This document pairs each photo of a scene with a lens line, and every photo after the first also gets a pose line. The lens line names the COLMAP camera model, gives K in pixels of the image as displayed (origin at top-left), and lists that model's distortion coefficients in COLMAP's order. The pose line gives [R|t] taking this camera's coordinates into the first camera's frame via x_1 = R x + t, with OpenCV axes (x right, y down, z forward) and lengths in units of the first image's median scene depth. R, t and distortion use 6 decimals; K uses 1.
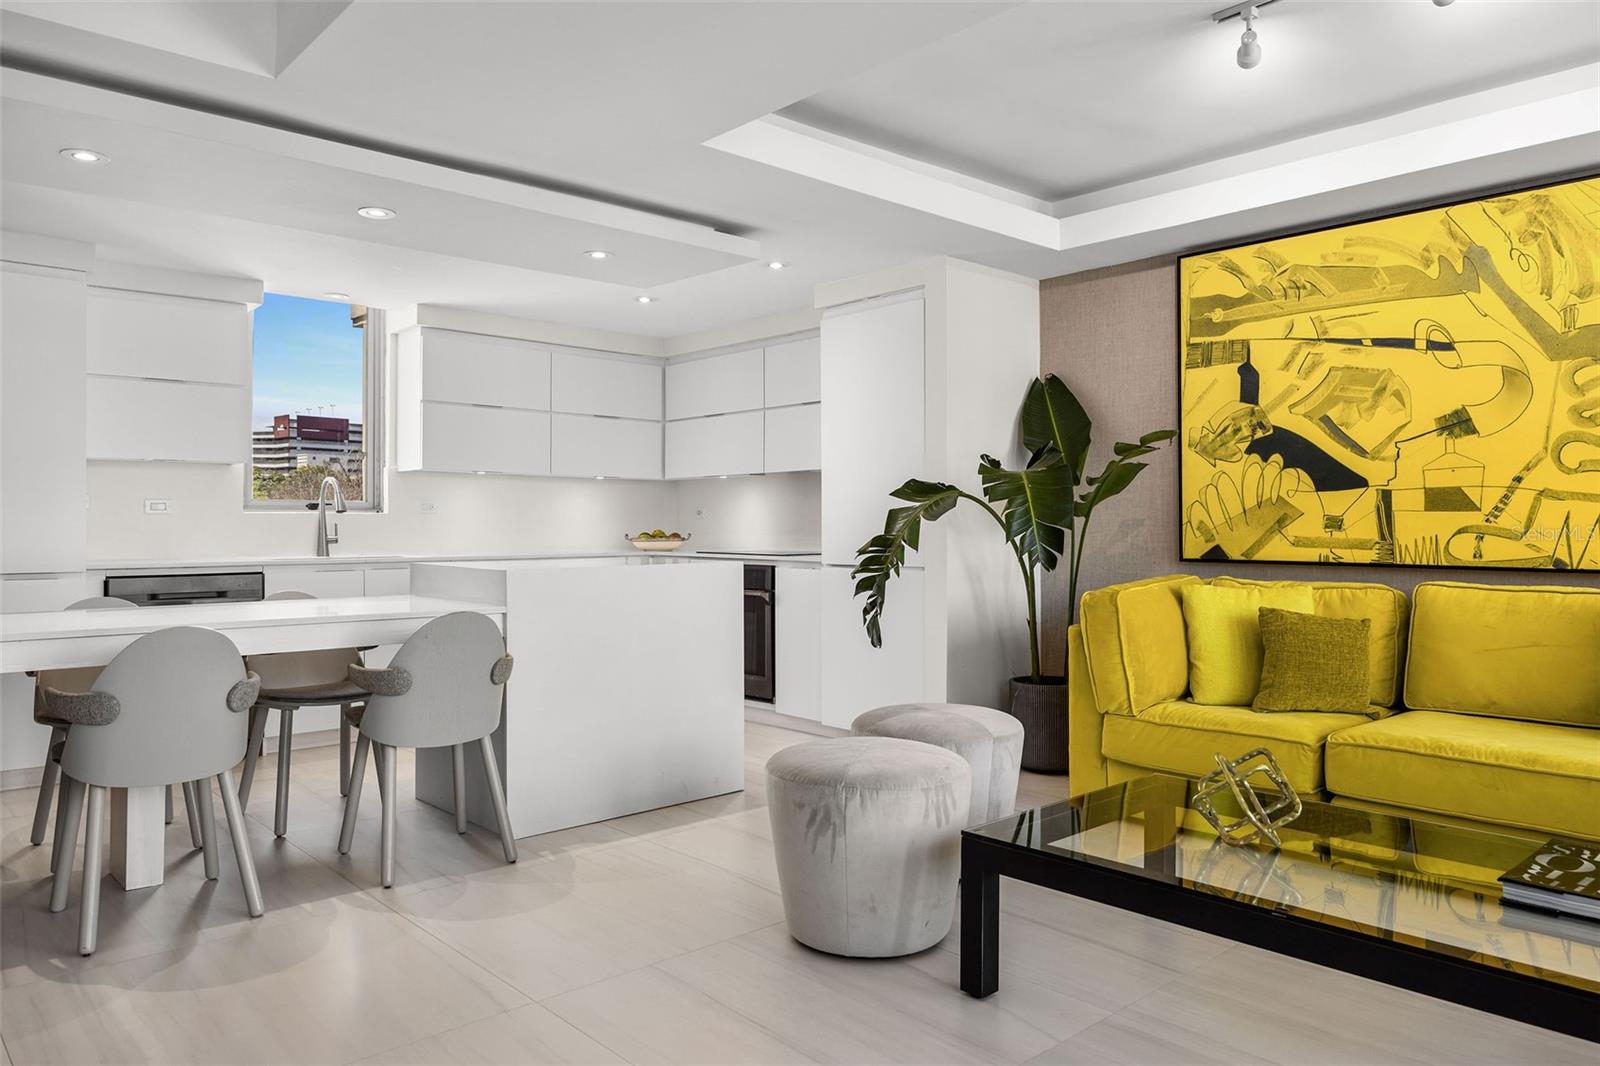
lens RADIAL K [[1093.3, 0, 808.6], [0, 1093.3, 522.4], [0, 0, 1]] dist [-0.000637, -0.000364]
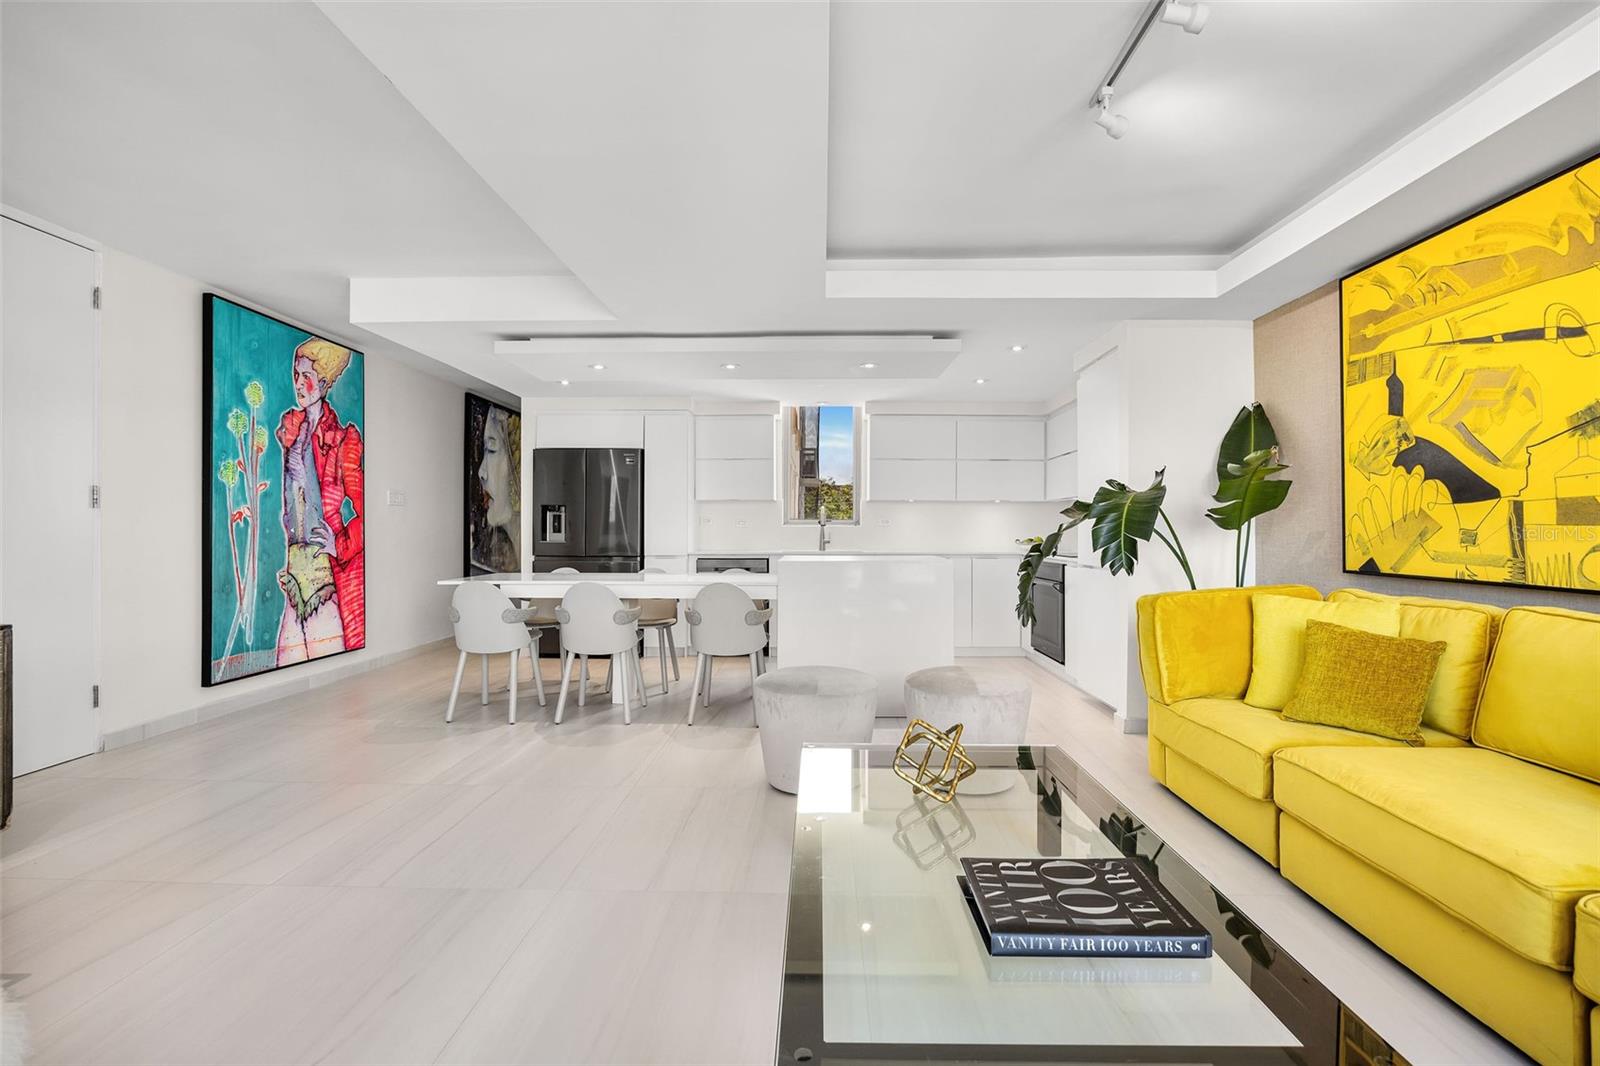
lens RADIAL K [[744.3, 0, 798.2], [0, 744.3, 525.4], [0, 0, 1]] dist [-0.013461, 0.001487]
pose [[0.717790, -0.002453, -0.696255, 0.492554], [-0.000340, 0.999992, -0.003873, -0.006841], [0.696260, 0.003016, 0.717784, 0.150529]]
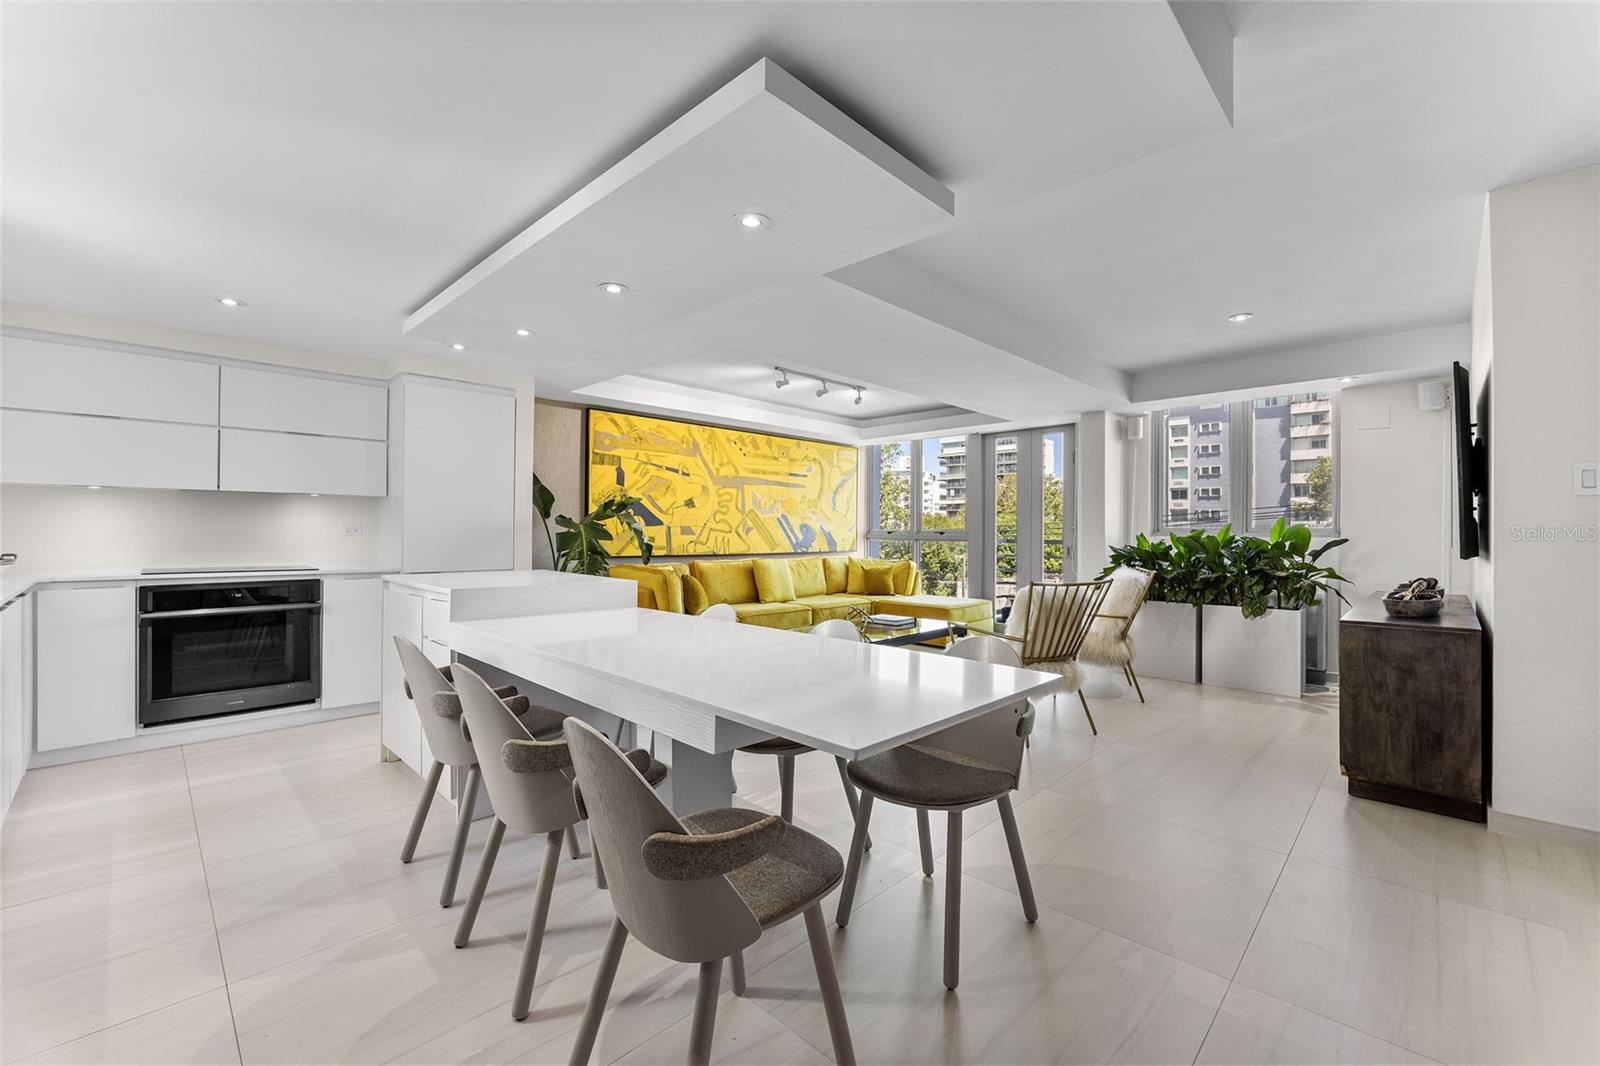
lens RADIAL K [[657.7, 0, 807.1], [0, 657.7, 528.4], [0, 0, 1]] dist [-0.015053, 0.000360]
pose [[-0.060623, 0.006567, 0.998139, -0.969466], [-0.009089, 0.999933, -0.007130, -0.015931], [-0.998119, -0.009504, -0.060560, 0.722091]]
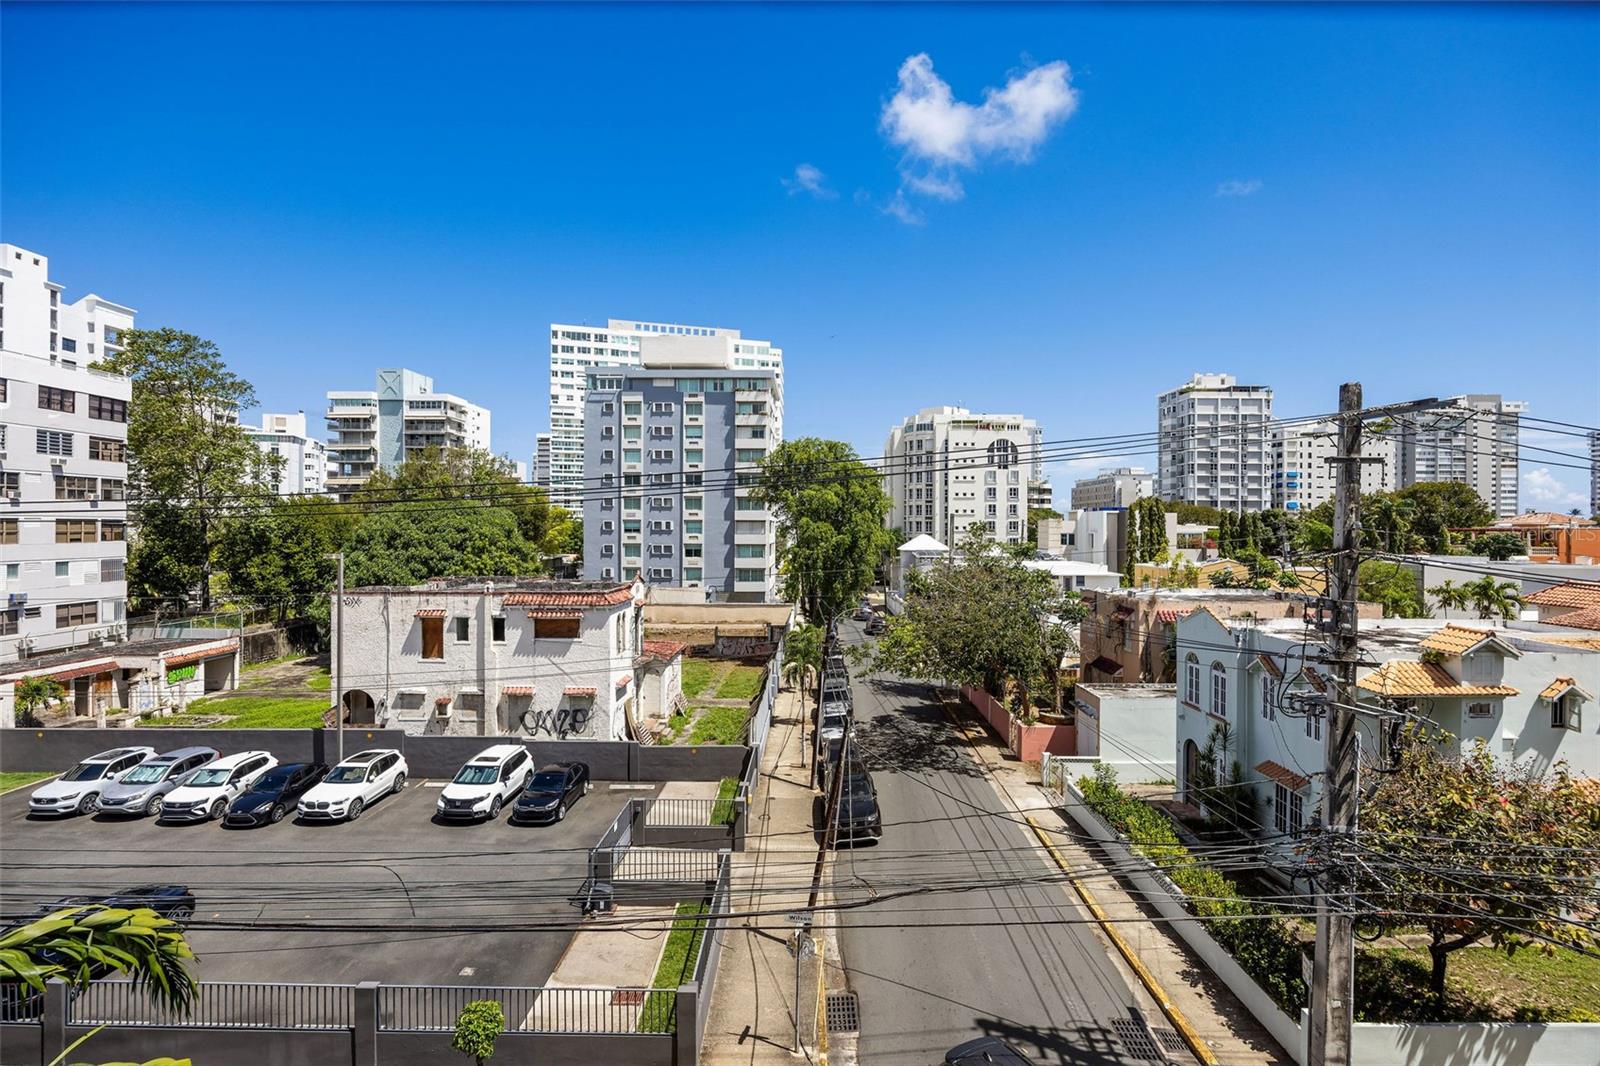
lens RADIAL K [[744.3, 0, 801.5], [0, 744.3, 527.2], [0, 0, 1]] dist [-0.013461, 0.001487]
pose [[-0.727501, 0.000758, 0.686106, 0.712692], [-0.003166, 0.999985, -0.004462, 0.059715], [-0.686099, -0.005418, -0.727488, -0.098346]]
